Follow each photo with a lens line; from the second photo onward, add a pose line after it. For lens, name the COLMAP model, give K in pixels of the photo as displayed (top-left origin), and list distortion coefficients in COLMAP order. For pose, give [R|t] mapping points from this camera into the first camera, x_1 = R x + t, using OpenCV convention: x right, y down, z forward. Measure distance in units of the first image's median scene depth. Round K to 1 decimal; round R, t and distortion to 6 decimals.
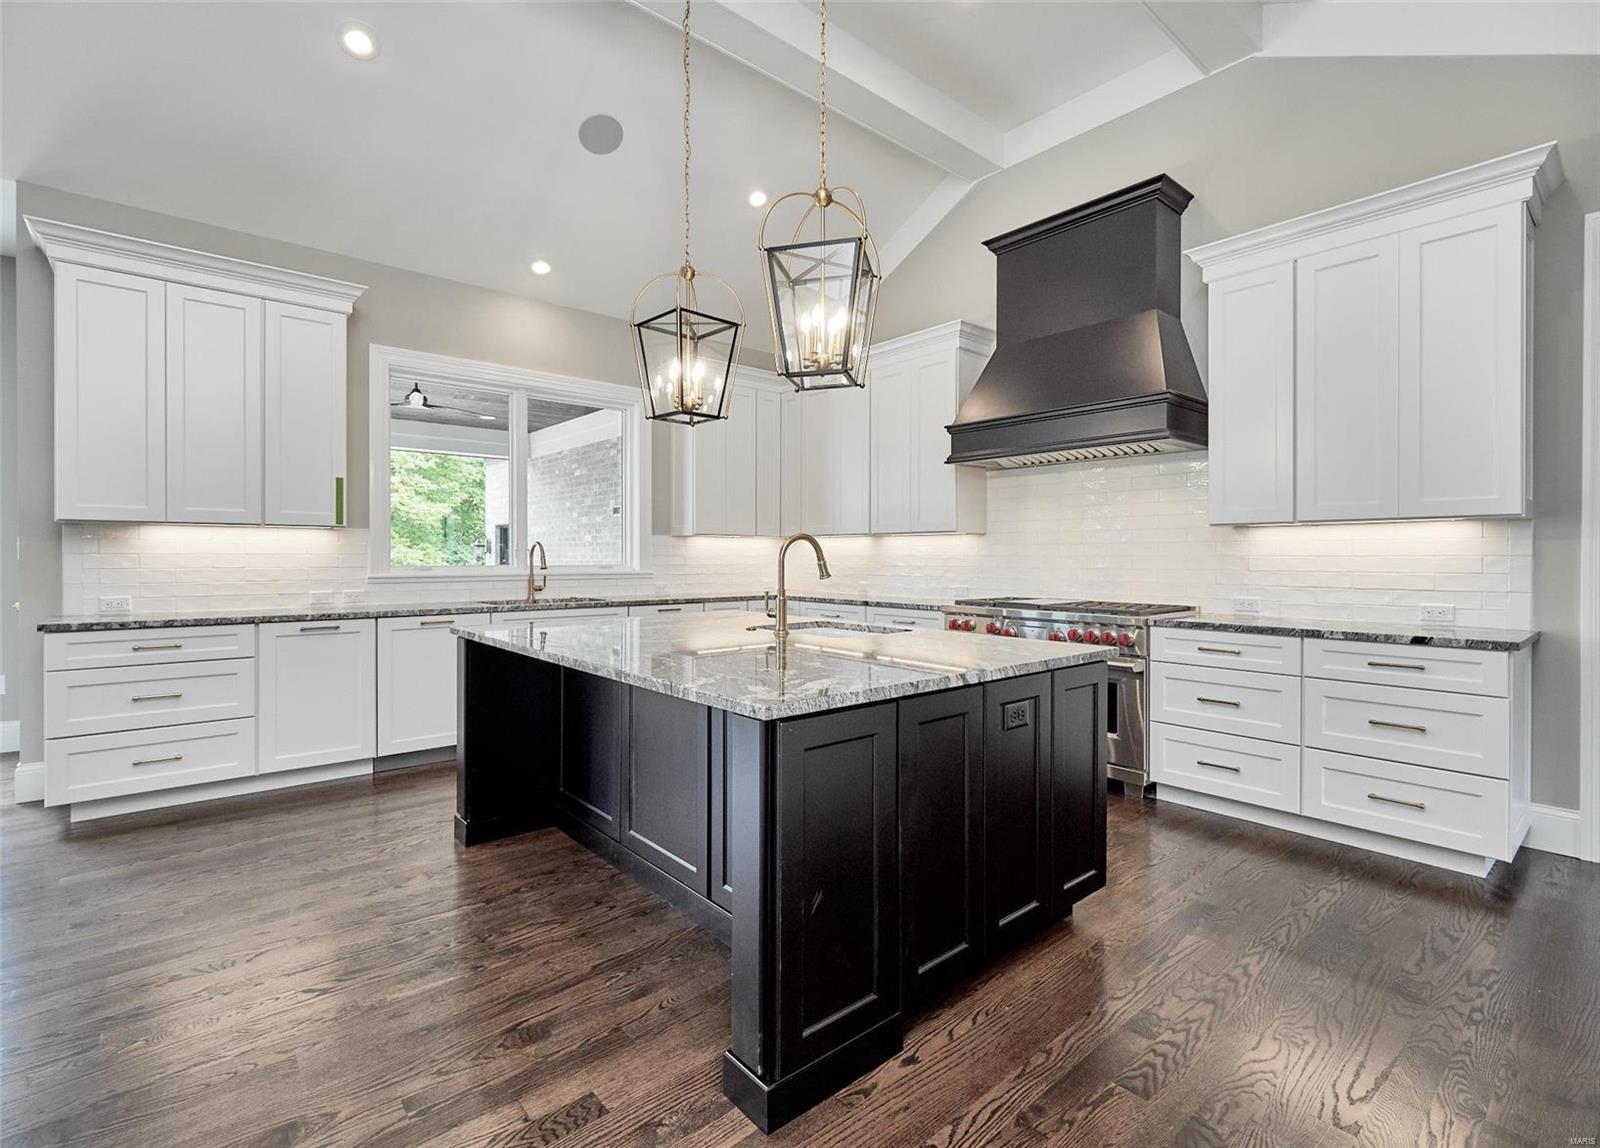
lens RADIAL K [[741.5, 0, 783.6], [0, 741.5, 557.7], [0, 0, 1]] dist [0.001847, -0.000888]
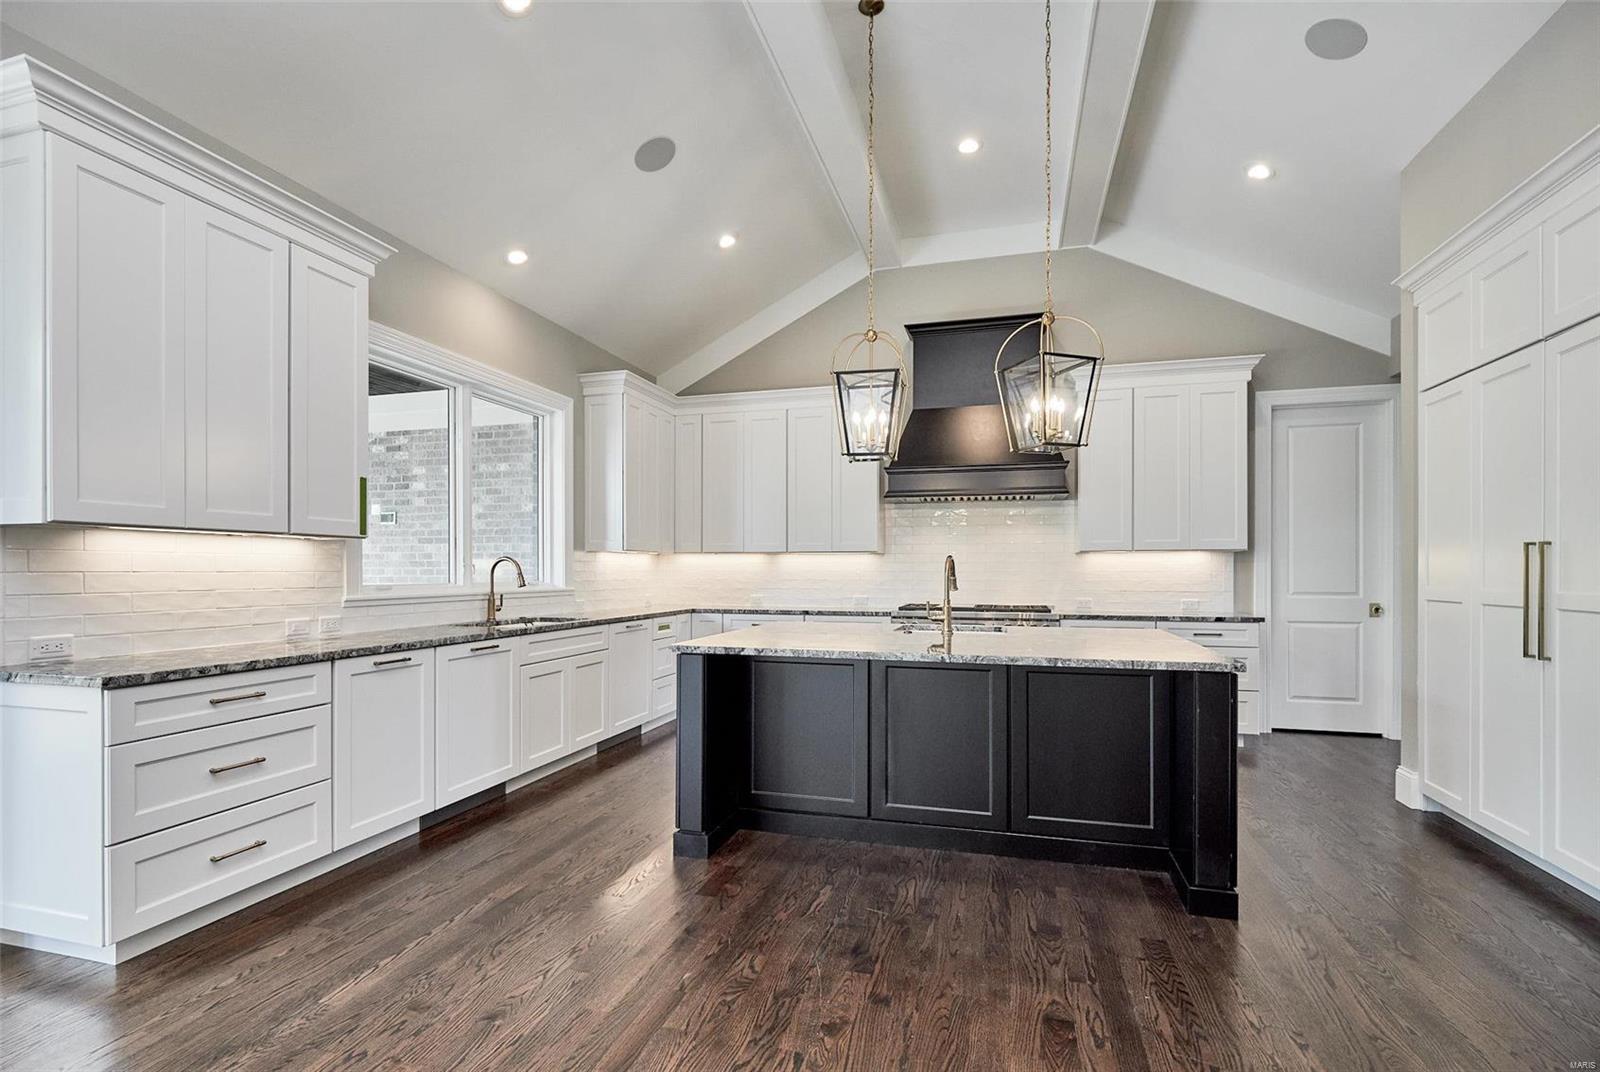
lens RADIAL K [[735.5, 0, 798.2], [0, 735.5, 570.3], [0, 0, 1]] dist [0.004037, -0.001400]
pose [[0.829101, -0.001188, 0.559097, -0.745000], [0.001607, 0.999999, -0.000257, -0.005950], [-0.559096, 0.001111, 0.829102, 0.074708]]
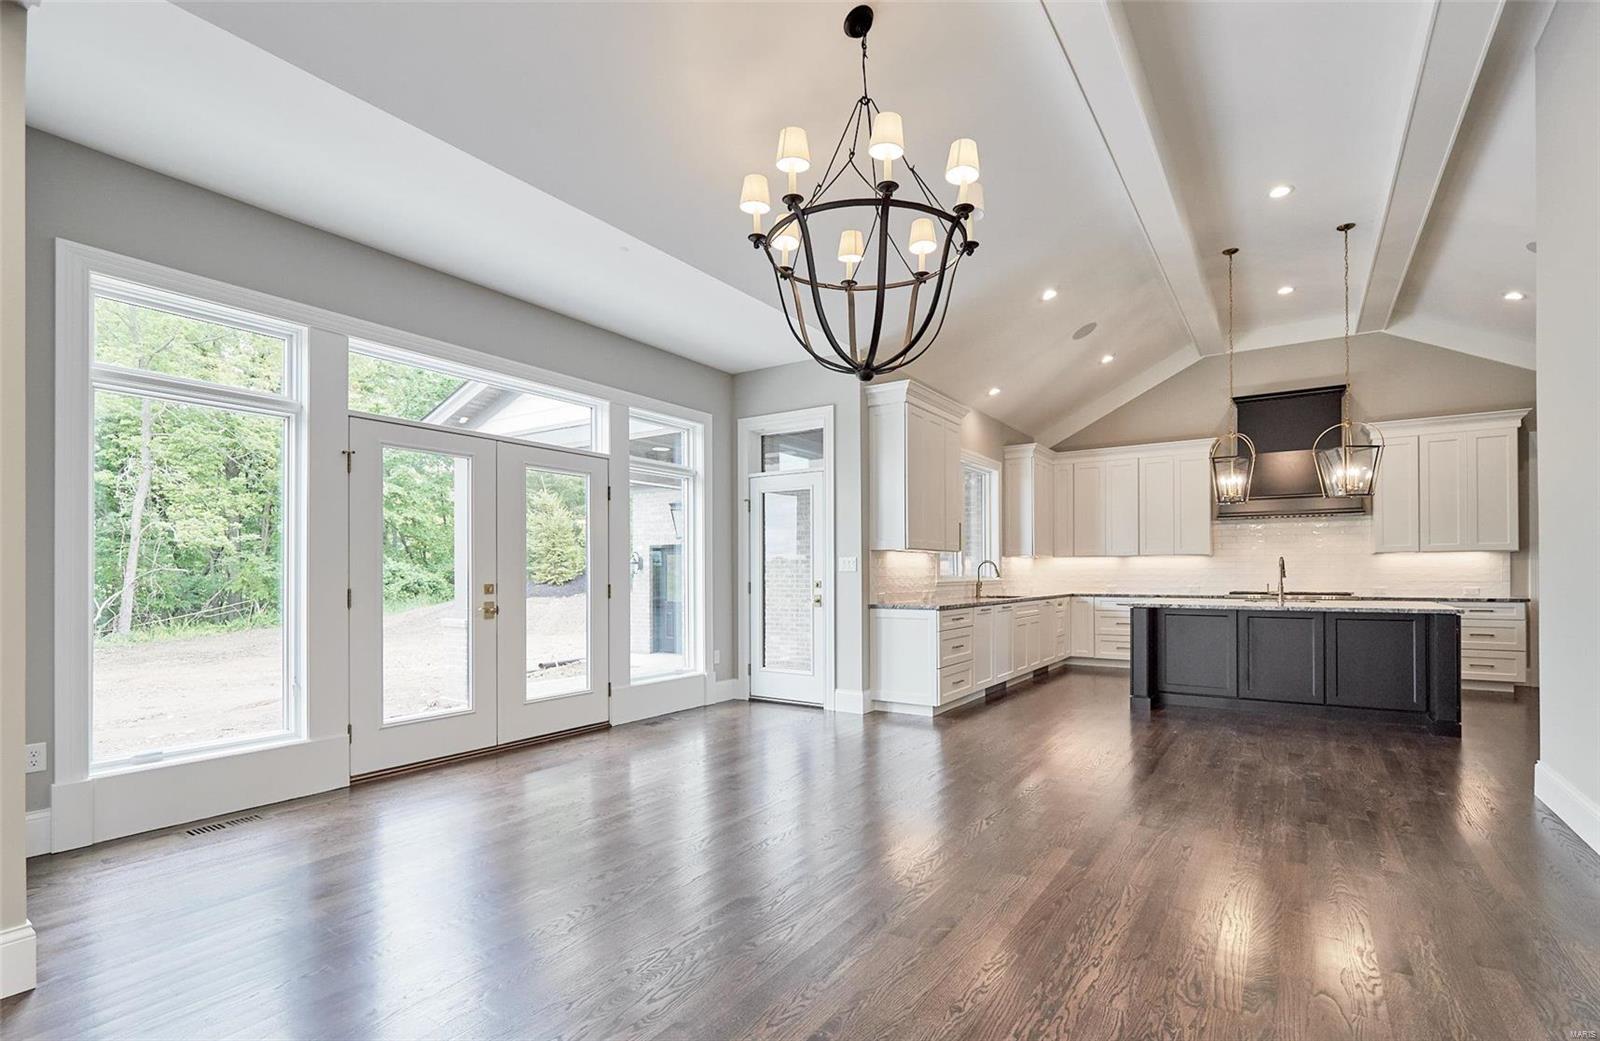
lens RADIAL K [[737.9, 0, 793.5], [0, 737.9, 568.9], [0, 0, 1]] dist [-0.003141, -0.001784]
pose [[0.962466, -0.003163, 0.271384, -1.617731], [0.005020, 0.999969, -0.006148, 0.006599], [-0.271356, 0.007280, 0.962452, -0.587391]]
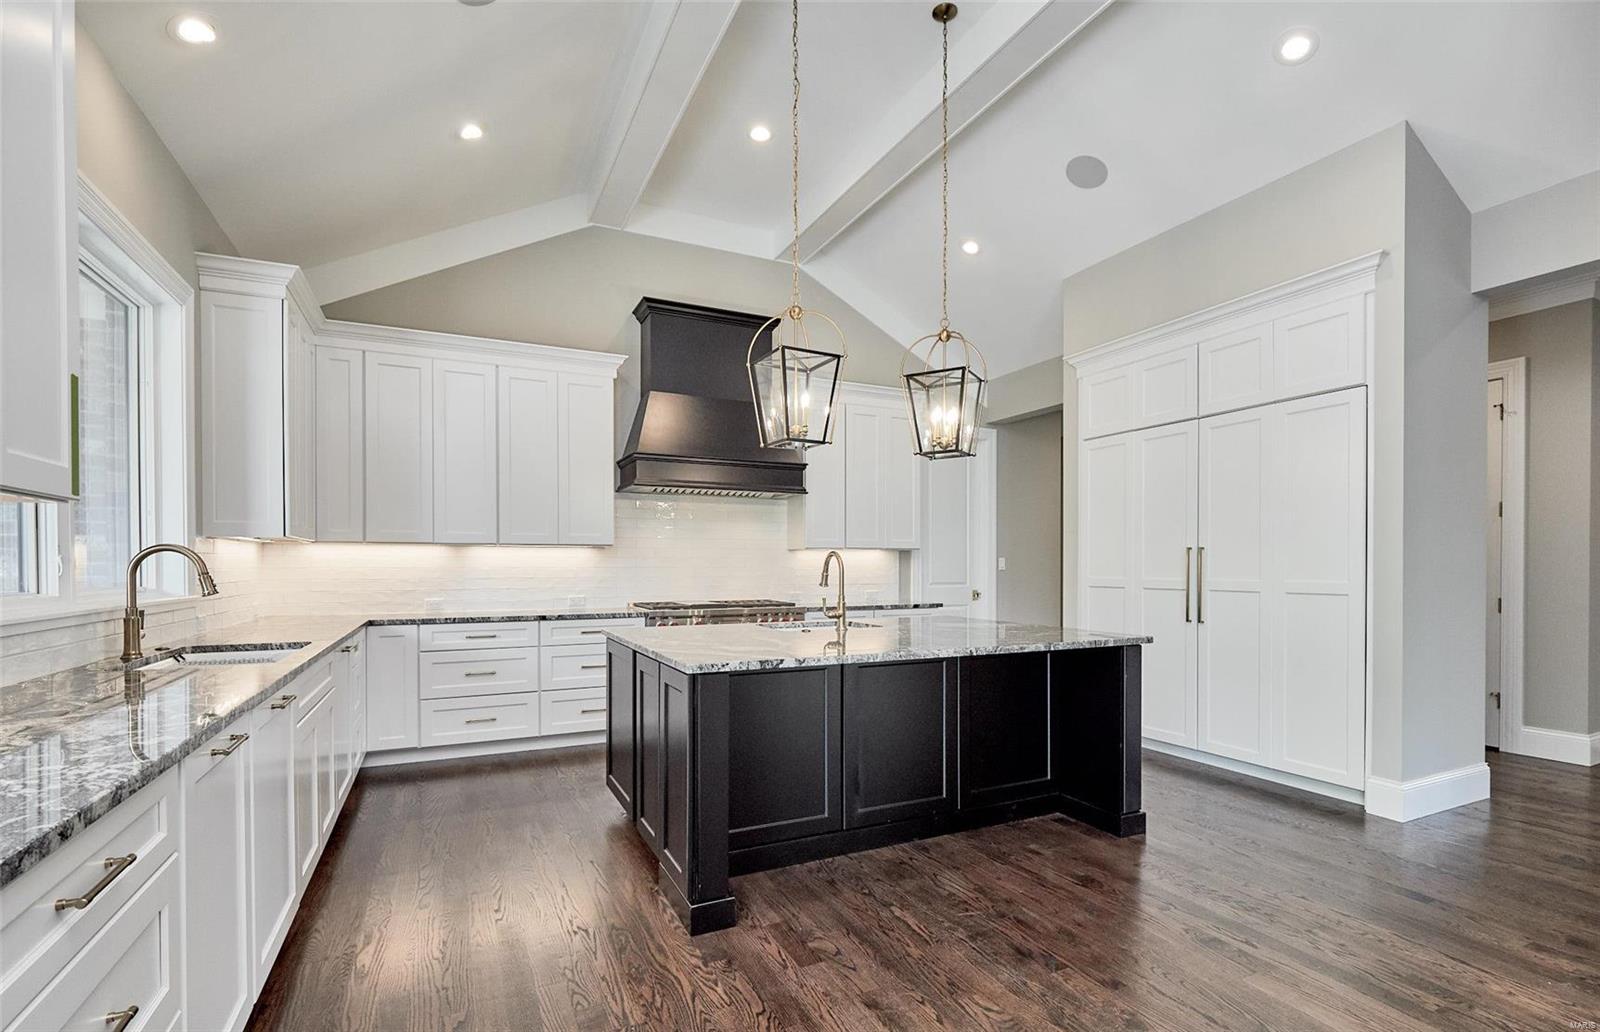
lens RADIAL K [[737.9, 0, 801.1], [0, 737.9, 572.7], [0, 0, 1]] dist [-0.003141, -0.001784]
pose [[0.246162, -0.011400, 0.969162, -1.000486], [0.003396, 0.999935, 0.010900, -0.008153], [-0.969223, 0.000608, 0.246184, 0.609561]]
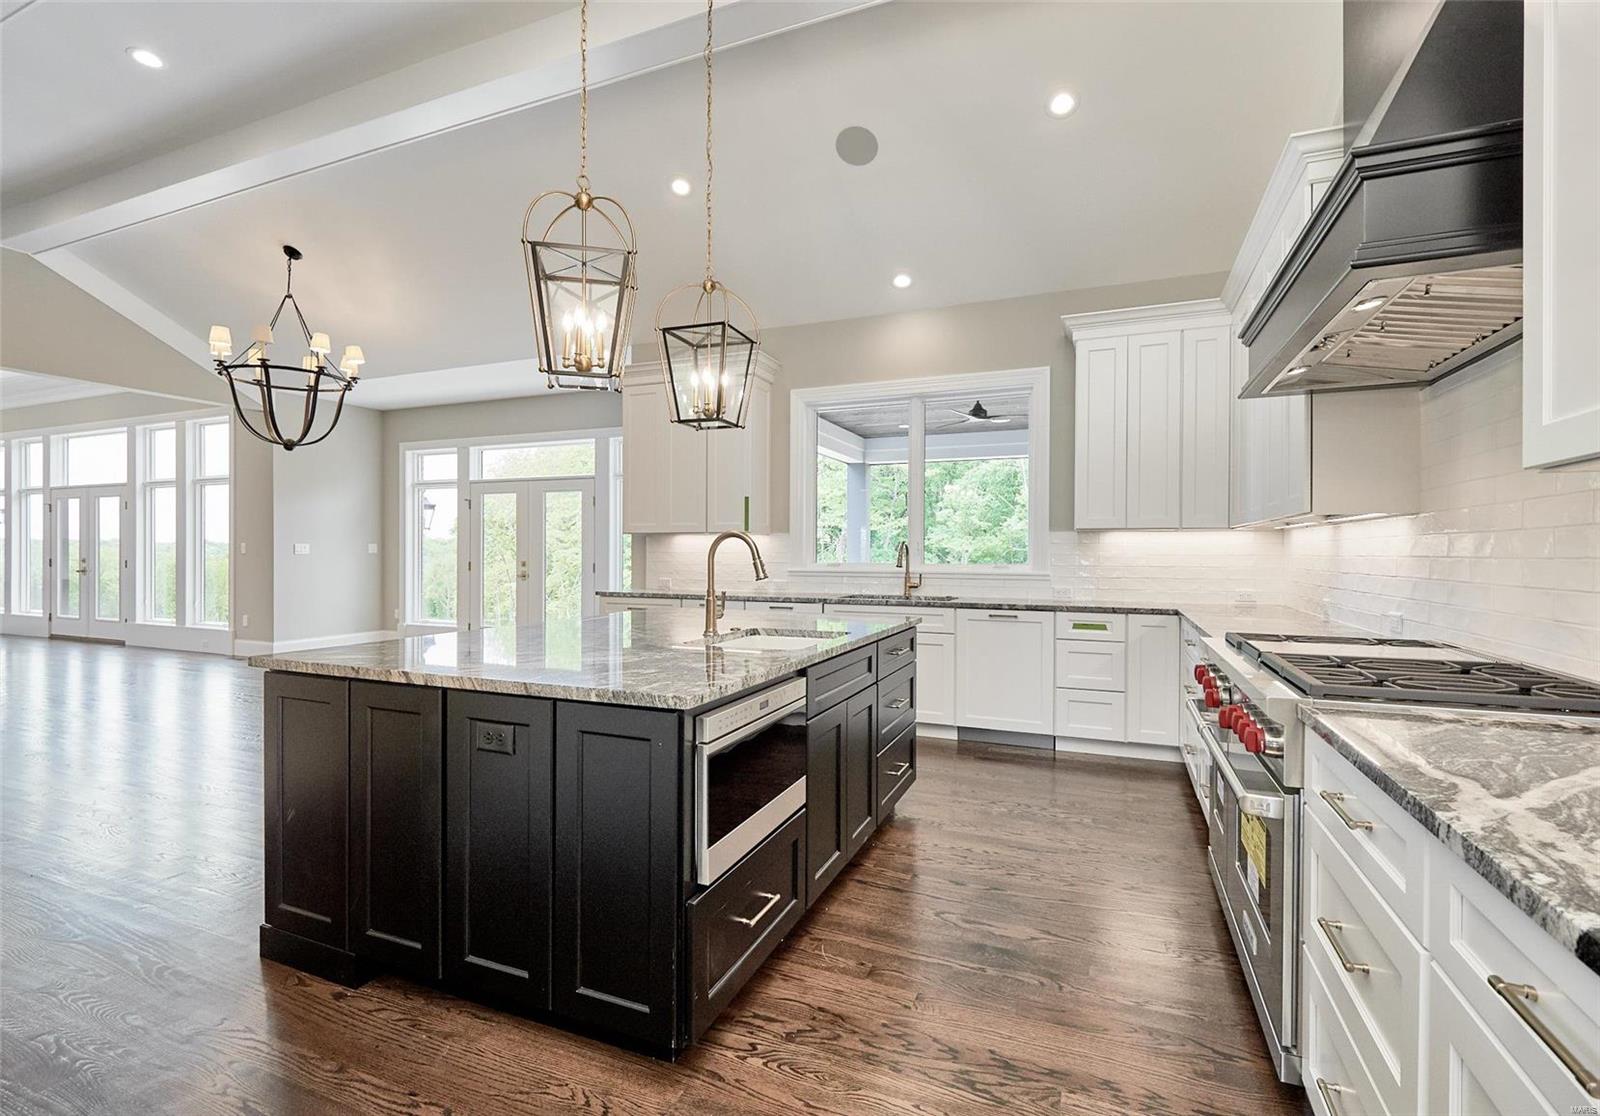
lens RADIAL K [[710.5, 0, 786.0], [0, 710.5, 573.9], [0, 0, 1]] dist [-0.001122, -0.000930]
pose [[0.468031, 0.026363, -0.883319, 0.673872], [-0.006413, 0.999630, 0.026436, -0.001228], [0.883689, -0.006708, 0.468027, 0.515798]]
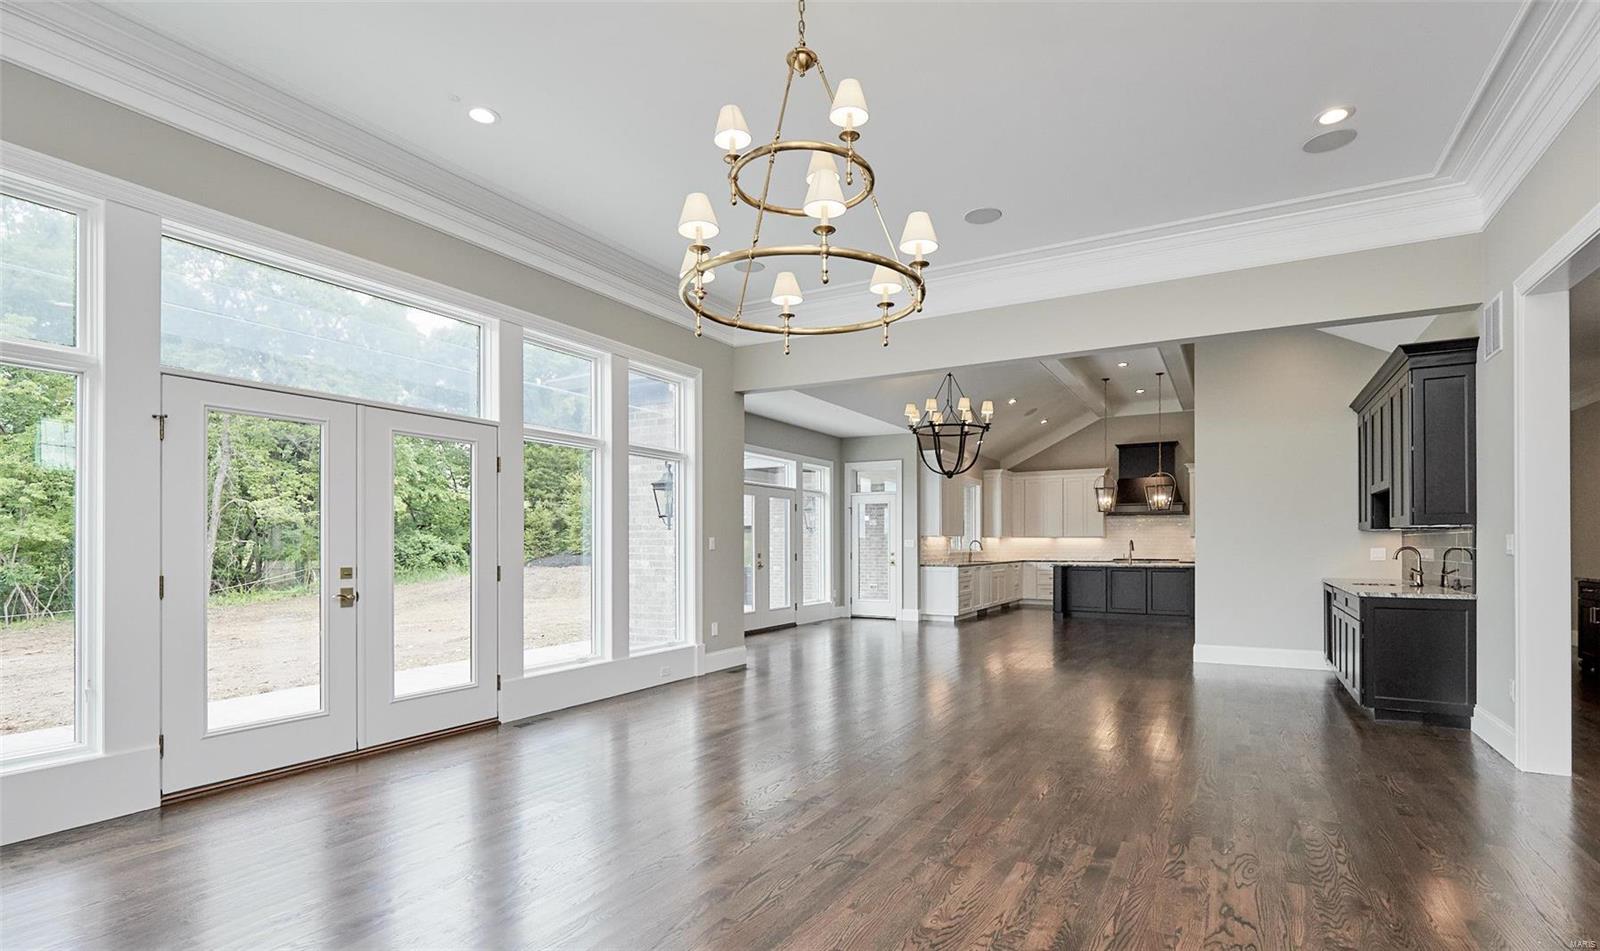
lens RADIAL K [[761.2, 0, 796.5], [0, 761.2, 536.4], [0, 0, 1]] dist [-0.002623, -0.000599]
pose [[0.940822, 0.001030, 0.338899, -2.651635], [0.002804, 0.999938, -0.010821, -0.009534], [-0.338889, 0.011131, 0.940761, -1.989758]]
